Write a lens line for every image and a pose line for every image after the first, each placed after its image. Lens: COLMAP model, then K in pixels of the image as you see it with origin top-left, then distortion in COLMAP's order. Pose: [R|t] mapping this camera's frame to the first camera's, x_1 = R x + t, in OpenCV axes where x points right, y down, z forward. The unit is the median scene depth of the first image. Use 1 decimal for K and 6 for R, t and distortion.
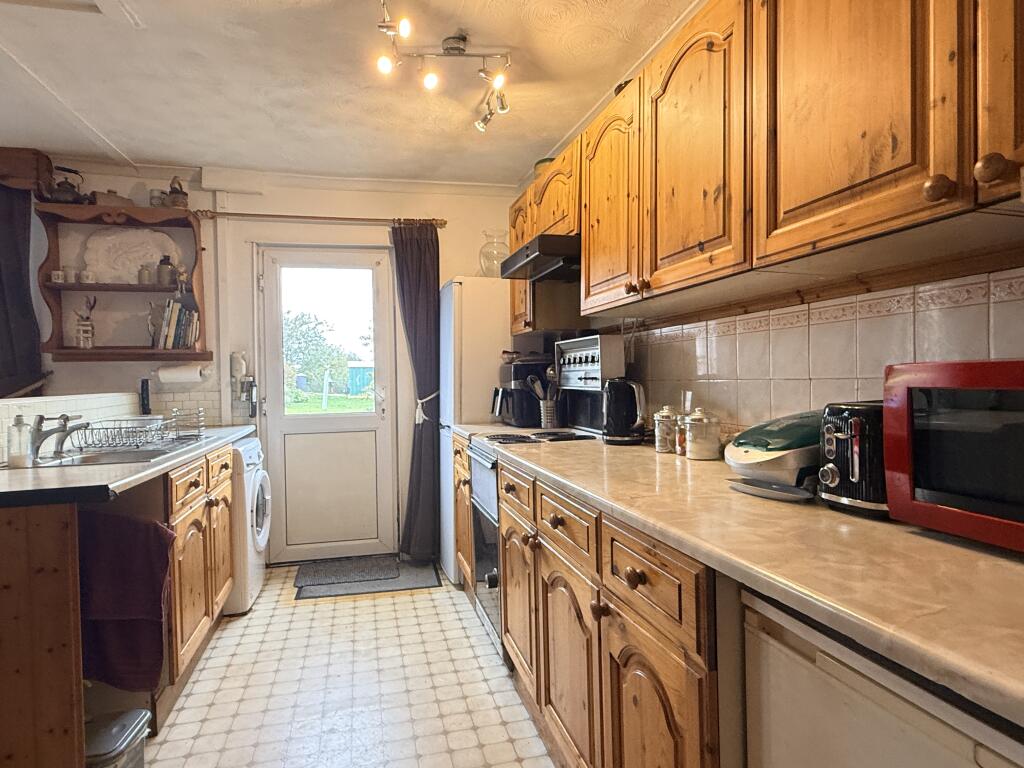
lens RADIAL K [[598.8, 0, 512.0], [0, 598.8, 384.0], [0, 0, 1]] dist [-0.001272, -0.000113]
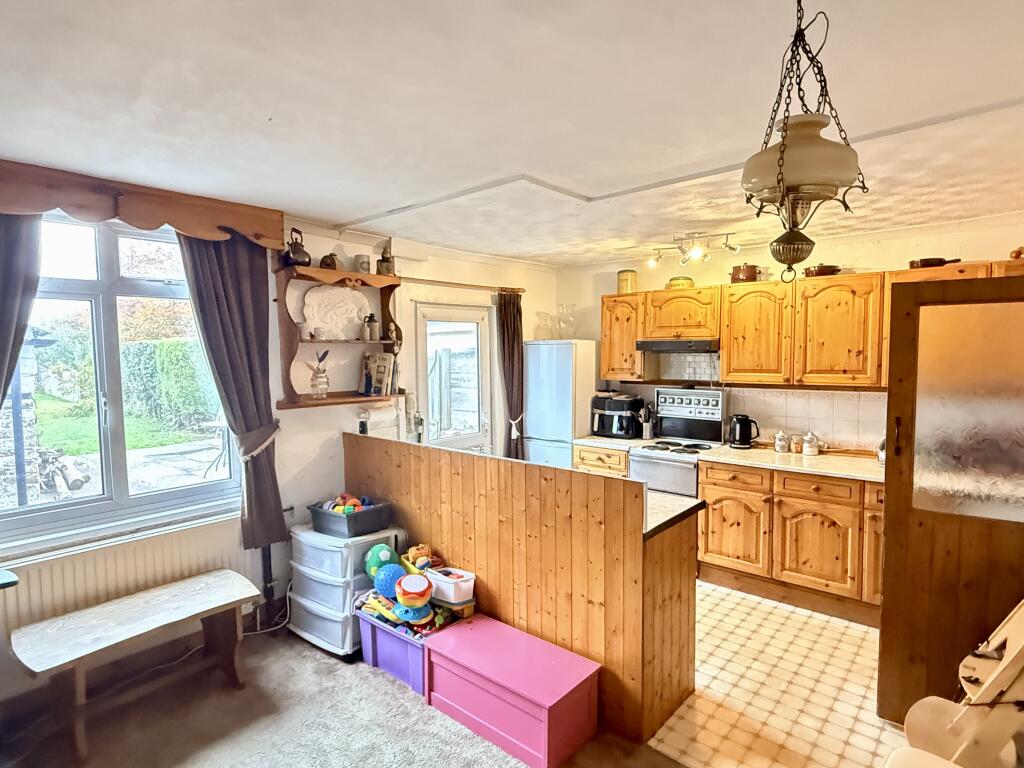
lens RADIAL K [[551.3, 0, 512.0], [0, 551.3, 384.0], [0, 0, 1]] dist [0.000483, 0.000044]
pose [[0.819861, -0.023586, 0.572077, -0.963253], [-0.003839, 0.998902, 0.046685, -0.128325], [-0.572550, -0.040471, 0.818870, -0.031493]]
